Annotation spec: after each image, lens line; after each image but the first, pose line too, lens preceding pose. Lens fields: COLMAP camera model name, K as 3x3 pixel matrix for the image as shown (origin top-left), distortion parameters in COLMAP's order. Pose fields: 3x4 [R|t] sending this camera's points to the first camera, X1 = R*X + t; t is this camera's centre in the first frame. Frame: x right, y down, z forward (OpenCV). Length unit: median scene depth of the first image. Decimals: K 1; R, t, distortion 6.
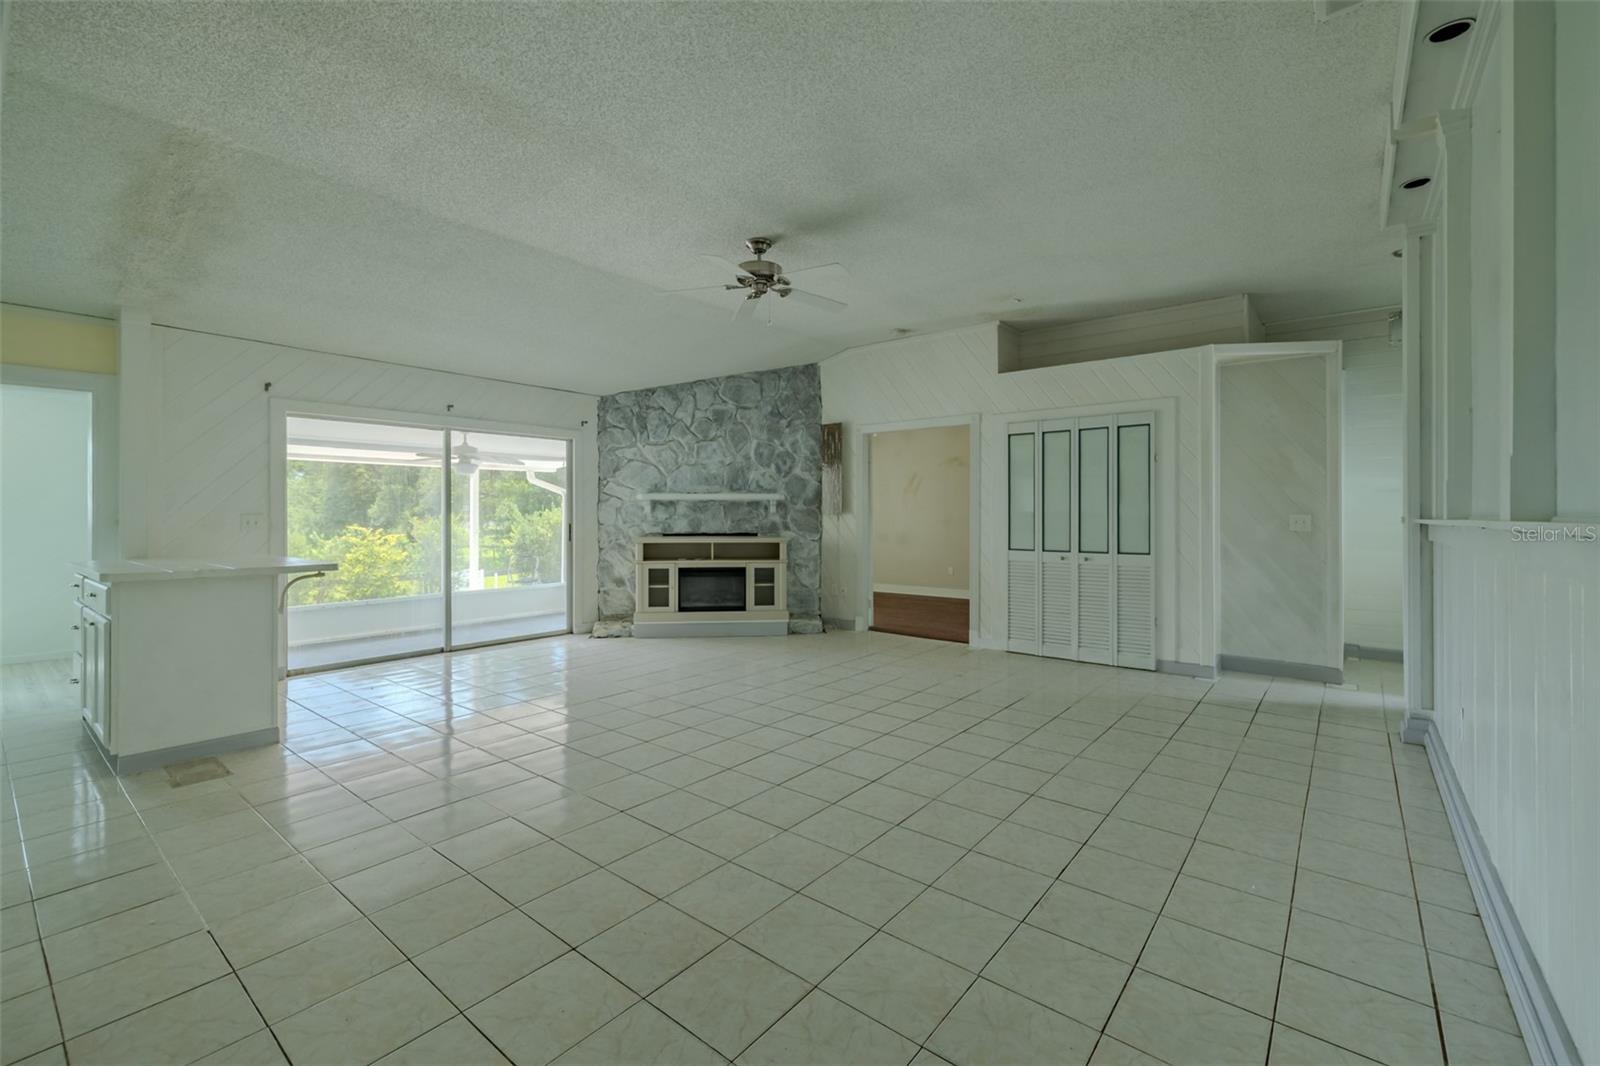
lens RADIAL K [[676.9, 0, 797.1], [0, 676.9, 516.2], [0, 0, 1]] dist [-0.001745, 0.000265]
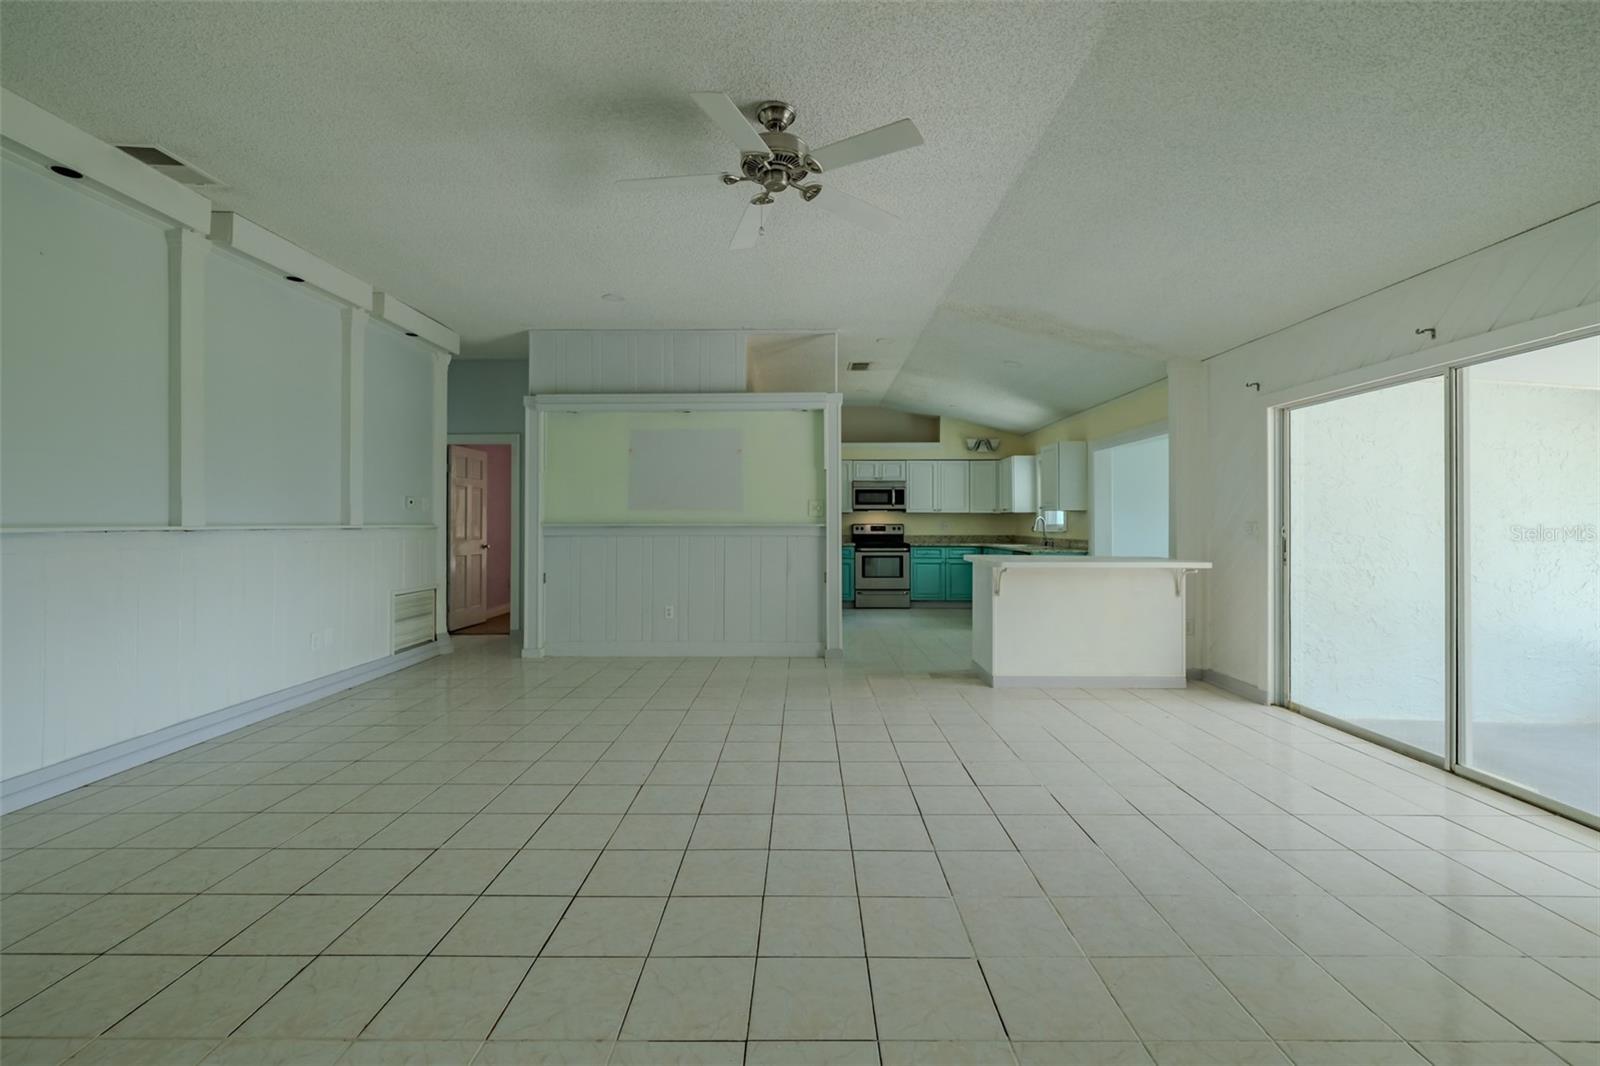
lens RADIAL K [[676.9, 0, 797.1], [0, 676.9, 516.2], [0, 0, 1]] dist [-0.001745, 0.000265]
pose [[-0.781280, -0.006119, -0.624150, 0.202616], [-0.002753, 0.999976, -0.006357, -0.002808], [0.624174, -0.003248, -0.781278, 0.913900]]
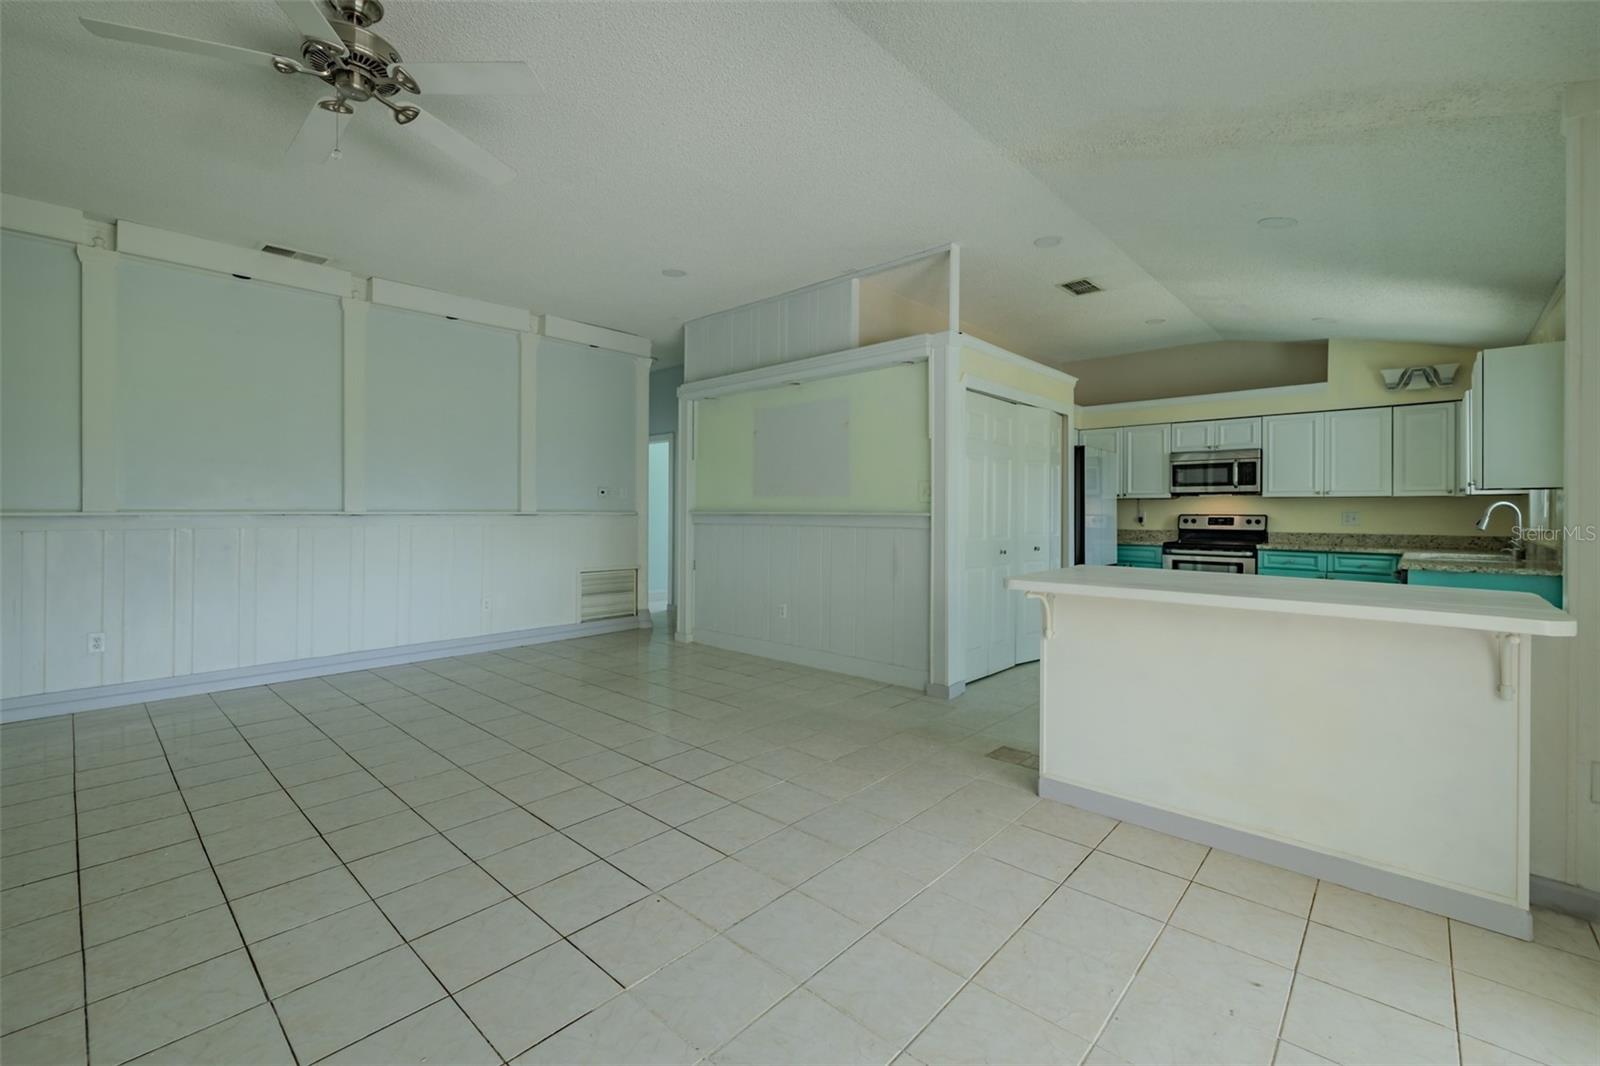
lens RADIAL K [[676.9, 0, 797.1], [0, 676.9, 516.2], [0, 0, 1]] dist [-0.001745, 0.000265]
pose [[-0.998121, -0.004154, 0.061131, -0.265751], [-0.003473, 0.999931, 0.011253, -0.002188], [-0.061174, 0.011020, -0.998066, 0.905365]]
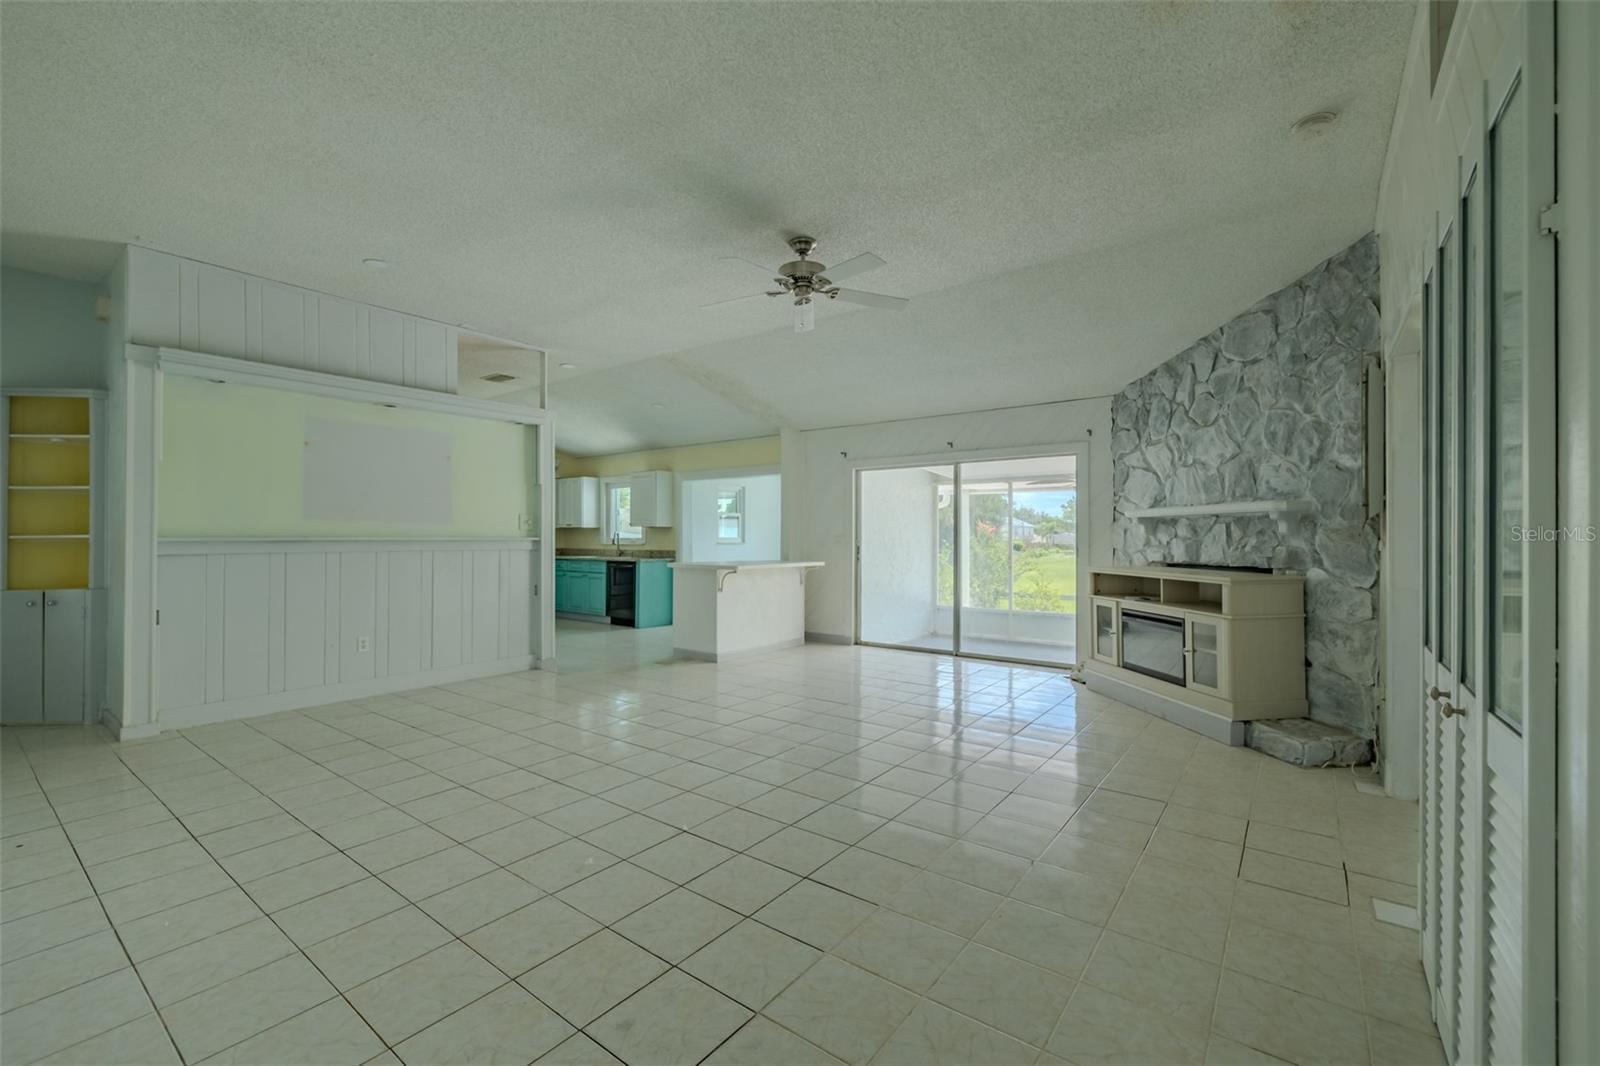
lens RADIAL K [[672.3, 0, 800.0], [0, 672.3, 533.0], [0, 0, 1]] dist [-0.001042, 0.000075]
pose [[0.038890, -0.007727, -0.999214, 0.513853], [-0.004749, 0.999957, -0.007917, 0.000720], [0.999232, 0.005053, 0.038851, 0.574538]]
